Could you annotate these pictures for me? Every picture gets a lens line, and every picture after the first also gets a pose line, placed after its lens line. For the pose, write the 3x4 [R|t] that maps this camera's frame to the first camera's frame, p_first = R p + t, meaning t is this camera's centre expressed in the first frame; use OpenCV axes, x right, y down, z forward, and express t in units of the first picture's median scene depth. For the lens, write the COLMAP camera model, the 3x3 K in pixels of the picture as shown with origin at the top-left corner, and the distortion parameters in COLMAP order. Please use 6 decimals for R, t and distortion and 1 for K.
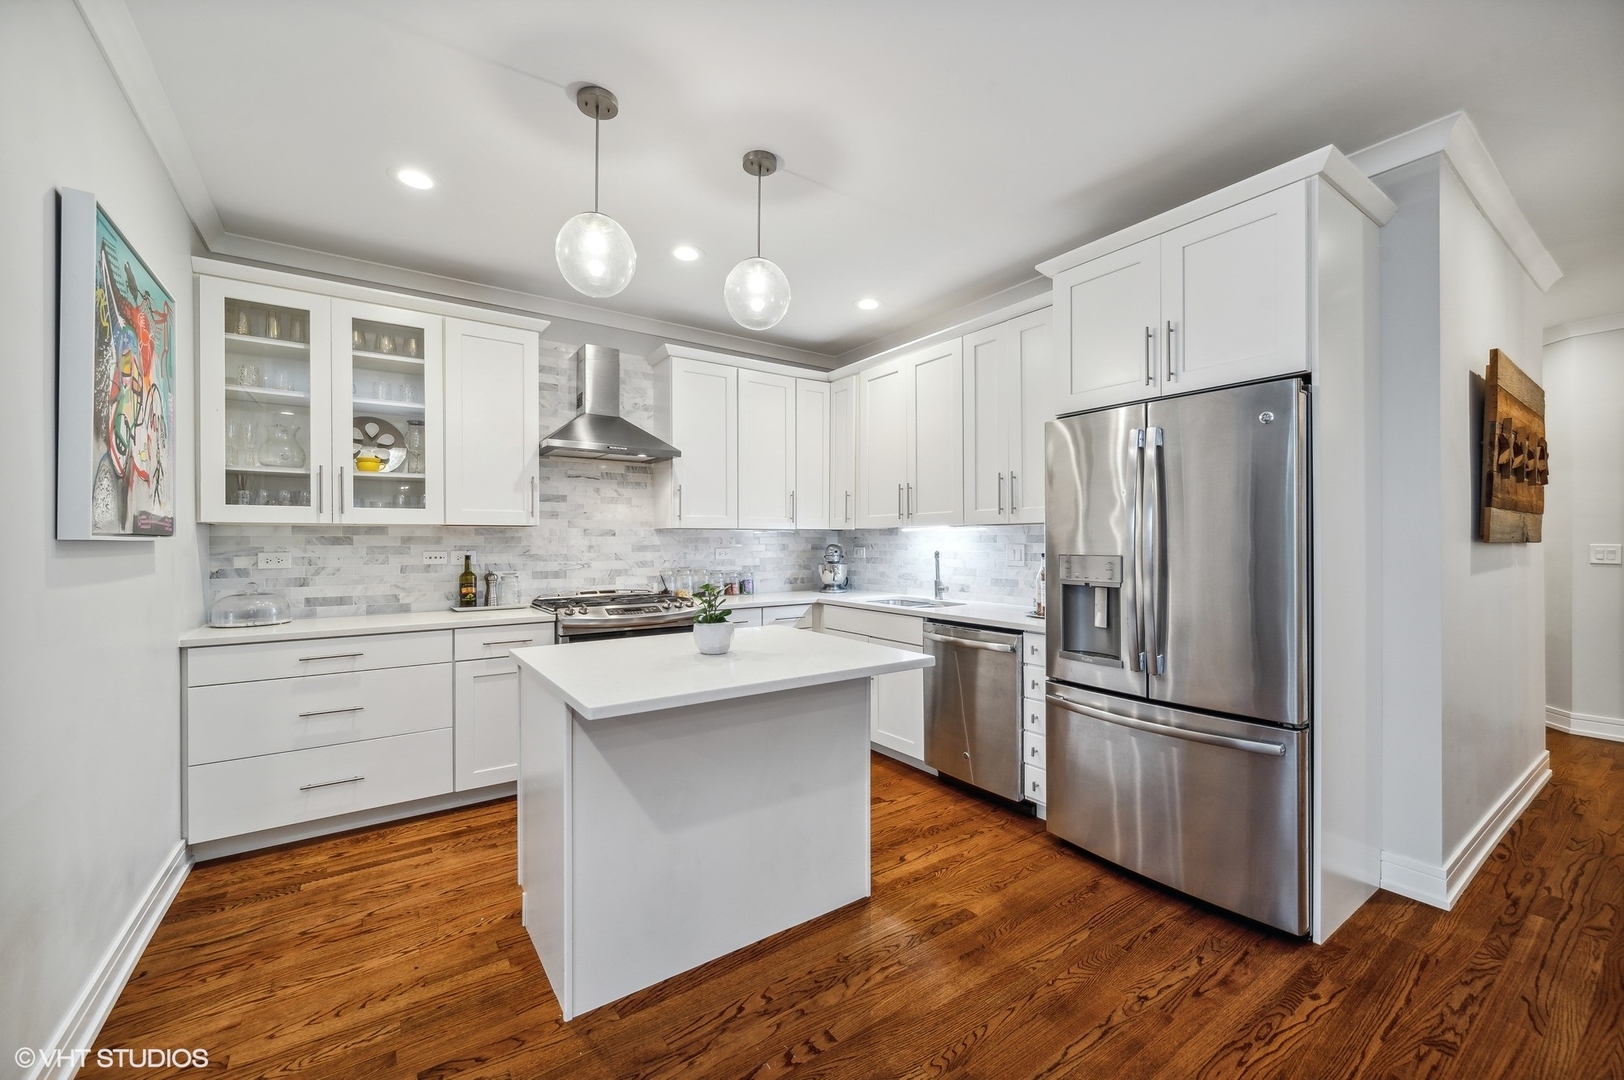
lens RADIAL K [[642.7, 0, 811.8], [0, 642.7, 537.7], [0, 0, 1]] dist [-0.000911, 0.000303]
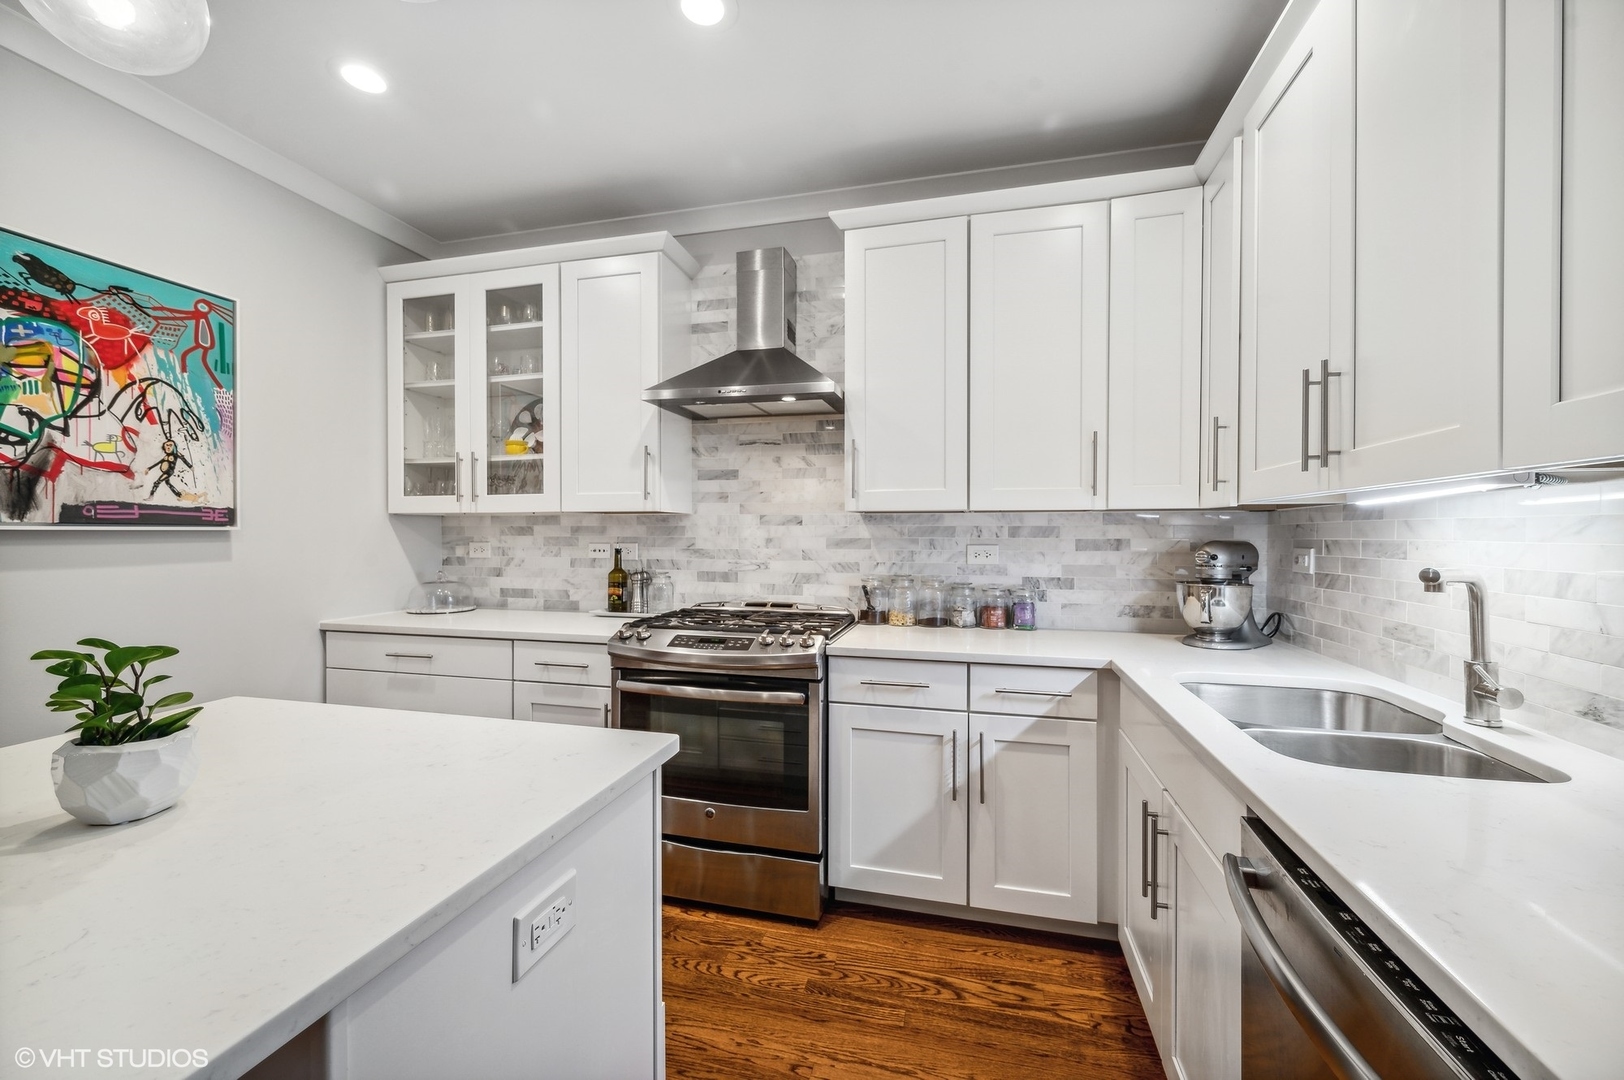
lens RADIAL K [[642.7, 0, 811.8], [0, 642.7, 537.7], [0, 0, 1]] dist [-0.000911, 0.000303]
pose [[0.649547, 0.009085, -0.760267, 0.241466], [0.000665, 0.999921, 0.012517, 0.002667], [0.760321, -0.008636, 0.649490, 0.606557]]
